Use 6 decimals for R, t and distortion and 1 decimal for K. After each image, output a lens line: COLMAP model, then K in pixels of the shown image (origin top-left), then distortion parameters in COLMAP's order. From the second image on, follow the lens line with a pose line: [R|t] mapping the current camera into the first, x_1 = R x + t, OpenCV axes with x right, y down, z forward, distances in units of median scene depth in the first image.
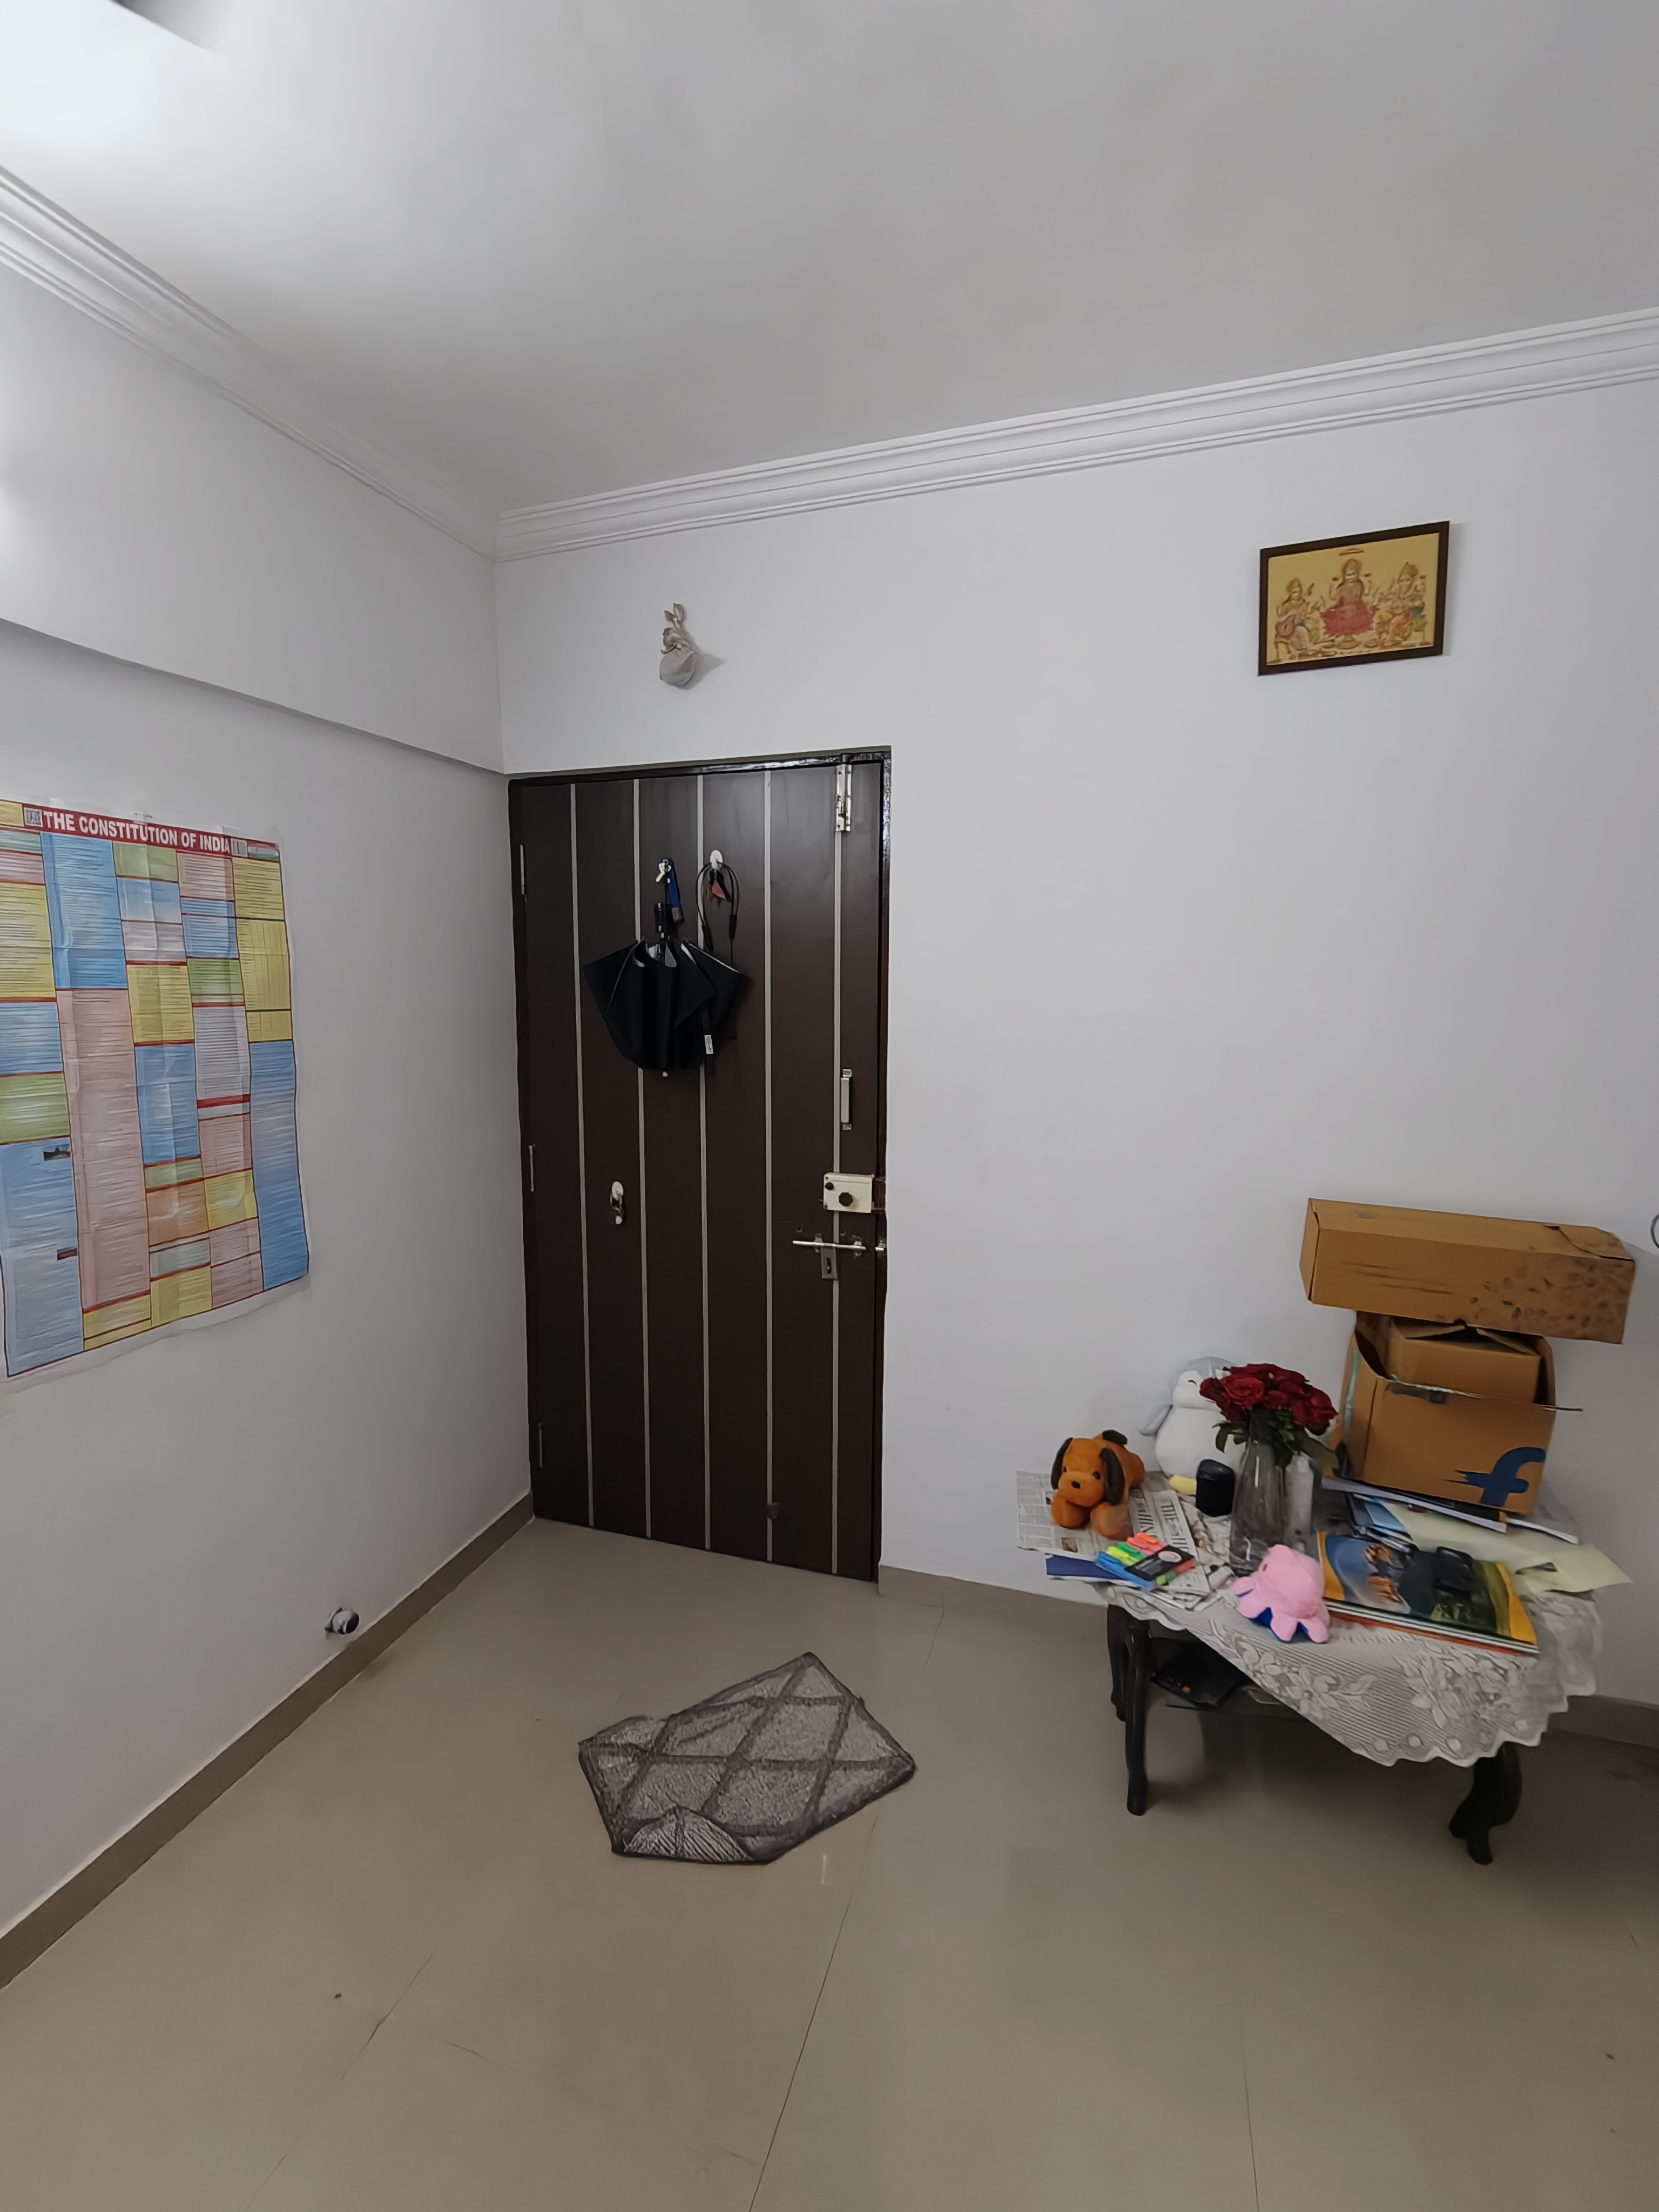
lens RADIAL K [[987.9, 0, 824.7], [0, 987.9, 1108.5], [0, 0, 1]] dist [0.003185, 0.000377]
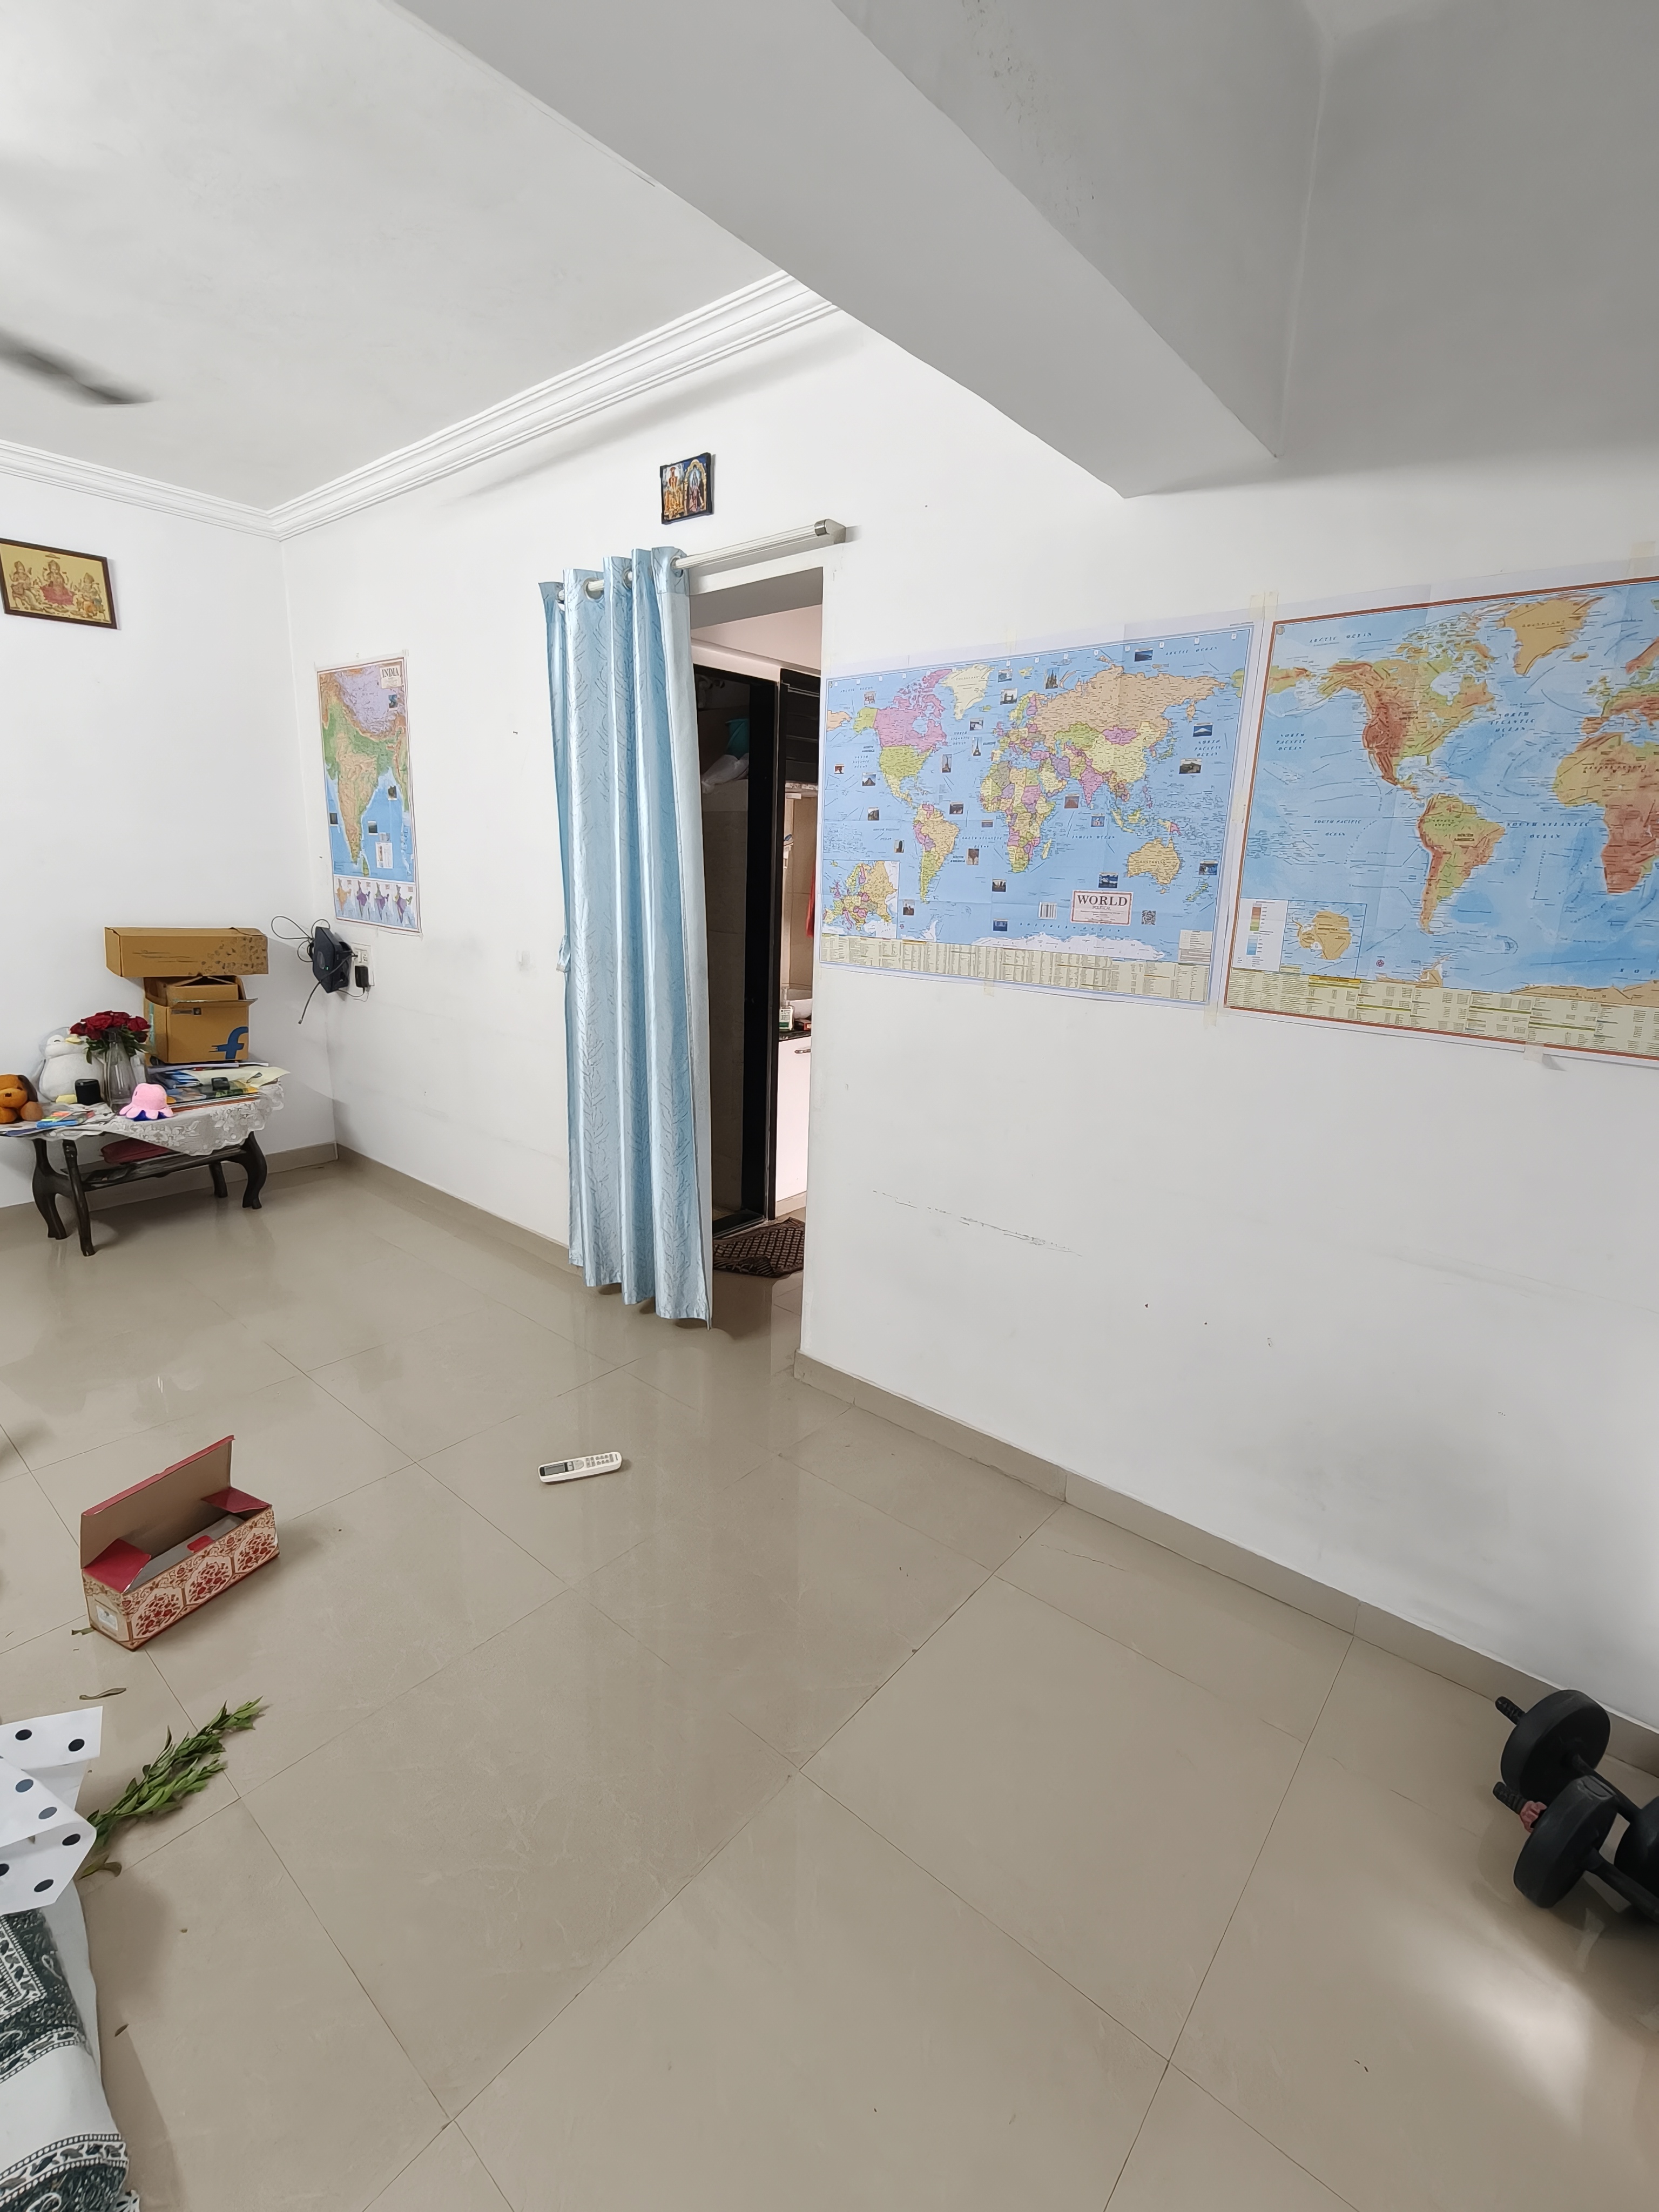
lens RADIAL K [[987.9, 0, 832.4], [0, 987.9, 1108.9], [0, 0, 1]] dist [0.003185, 0.000377]
pose [[0.374436, -0.221747, 0.900348, -0.819622], [0.071090, 0.974991, 0.210566, 0.144838], [-0.924524, -0.014838, 0.380835, -1.061611]]
